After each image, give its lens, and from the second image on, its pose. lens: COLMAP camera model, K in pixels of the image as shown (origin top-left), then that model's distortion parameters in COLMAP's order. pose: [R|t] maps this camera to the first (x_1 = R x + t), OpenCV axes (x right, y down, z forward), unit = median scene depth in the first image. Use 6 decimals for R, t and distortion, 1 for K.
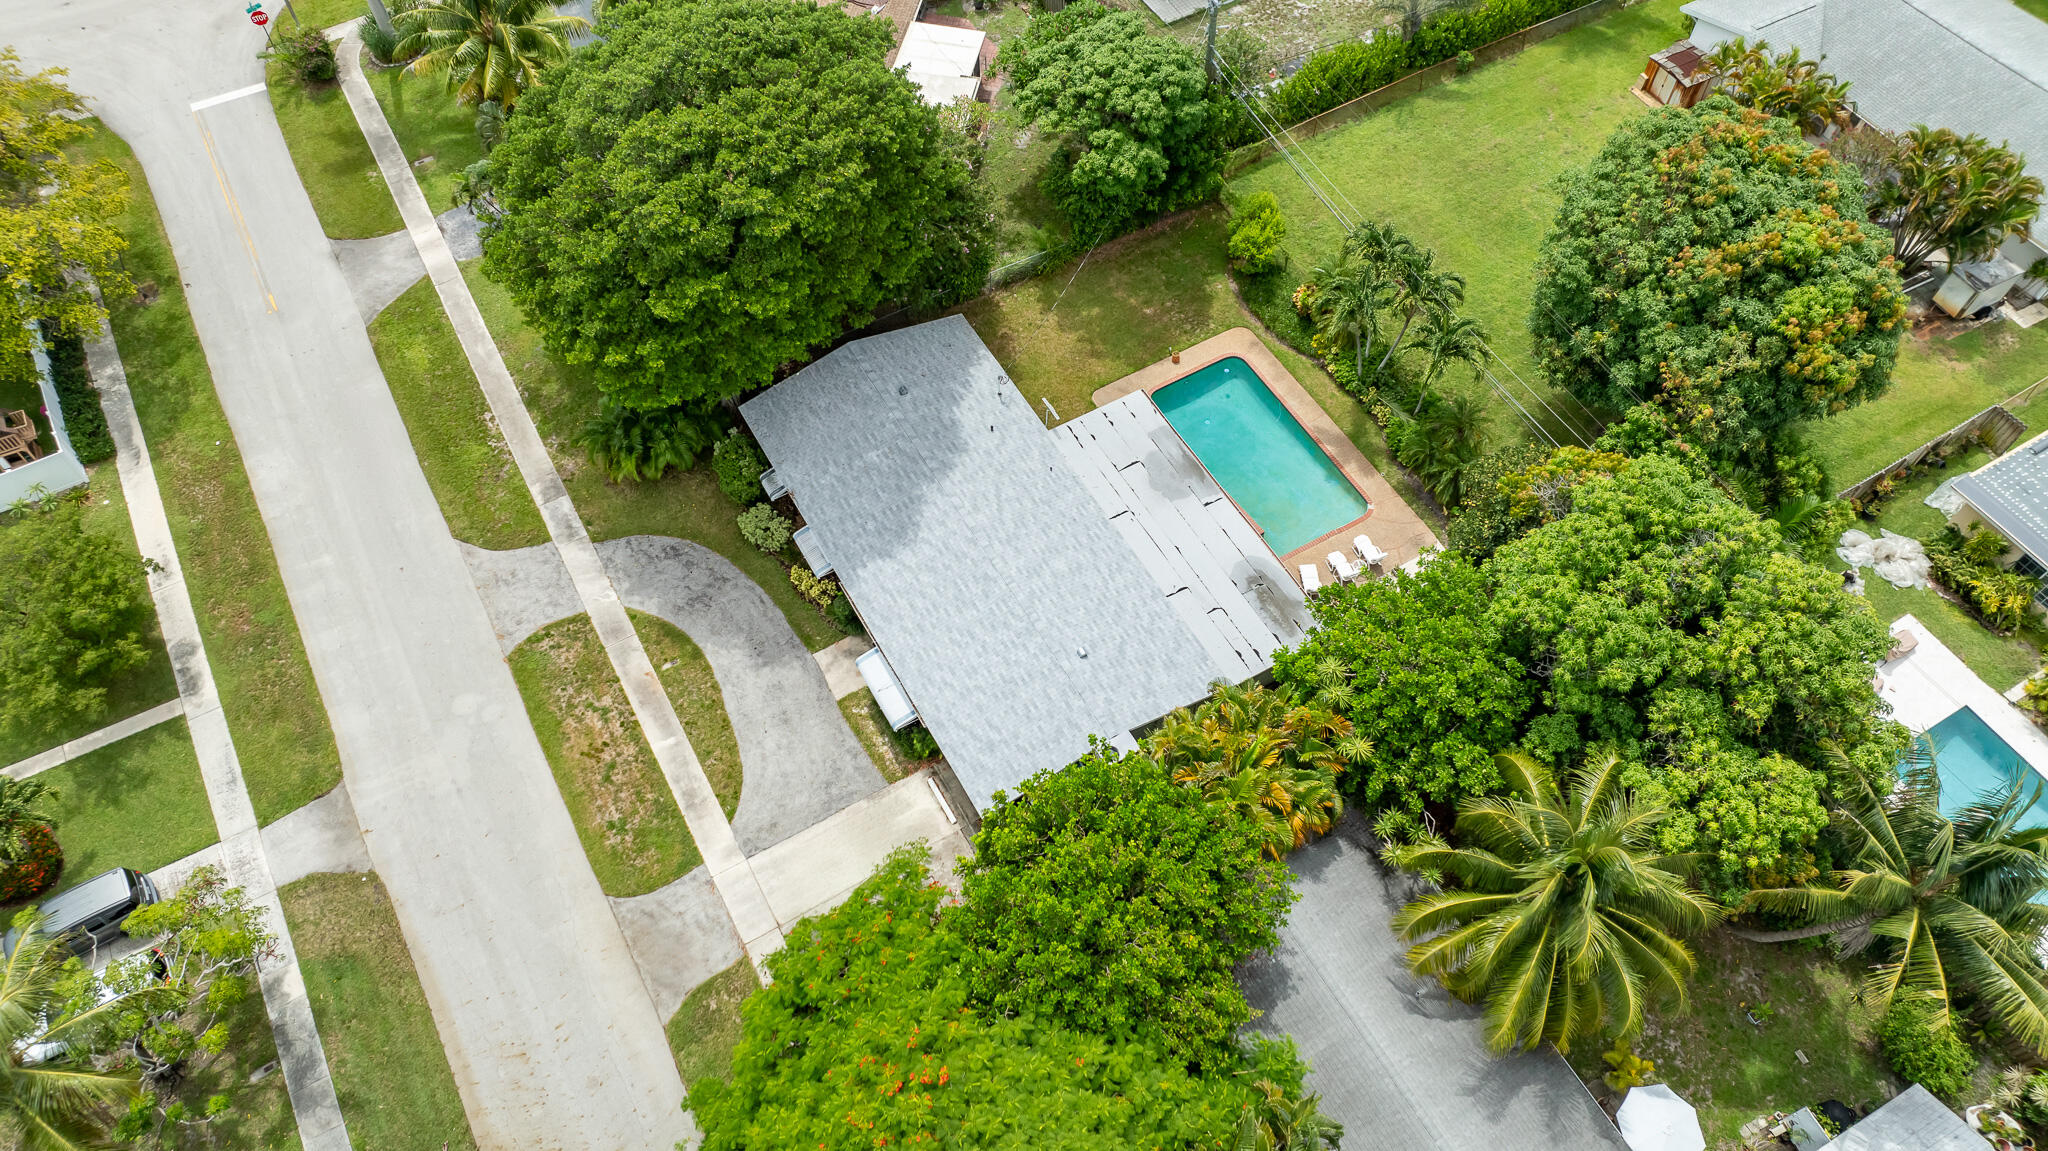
lens RADIAL K [[1444.5, 0, 1032.0], [0, 1444.5, 577.1], [0, 0, 1]] dist [-0.020407, -0.000469]
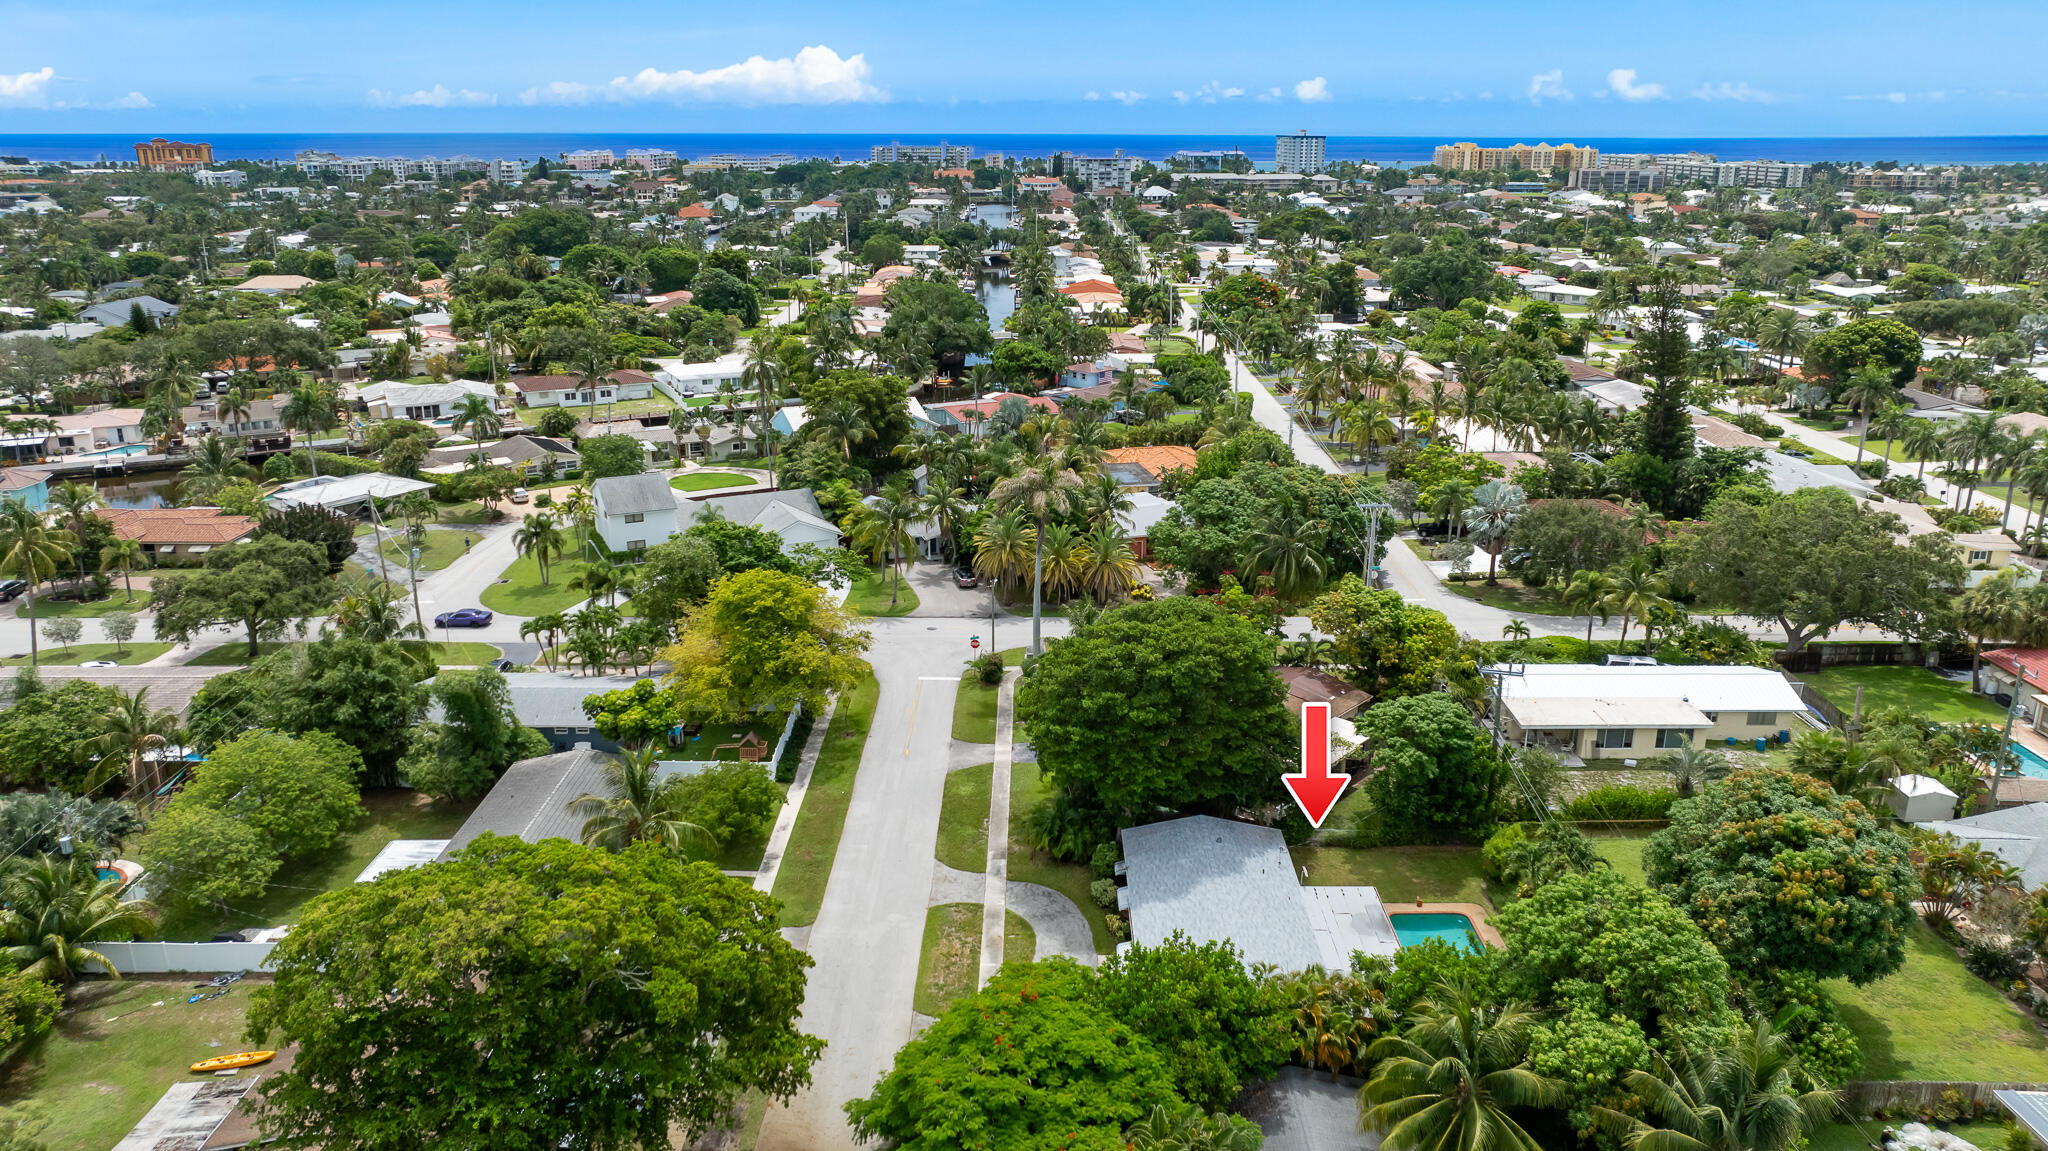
lens RADIAL K [[1466.4, 0, 1030.1], [0, 1466.4, 573.6], [0, 0, 1]] dist [-0.019149, -0.002303]
pose [[0.865481, 0.147639, -0.478691, 0.450933], [-0.419451, 0.736005, -0.531373, 0.587883], [0.273867, 0.660681, 0.698926, -0.353013]]
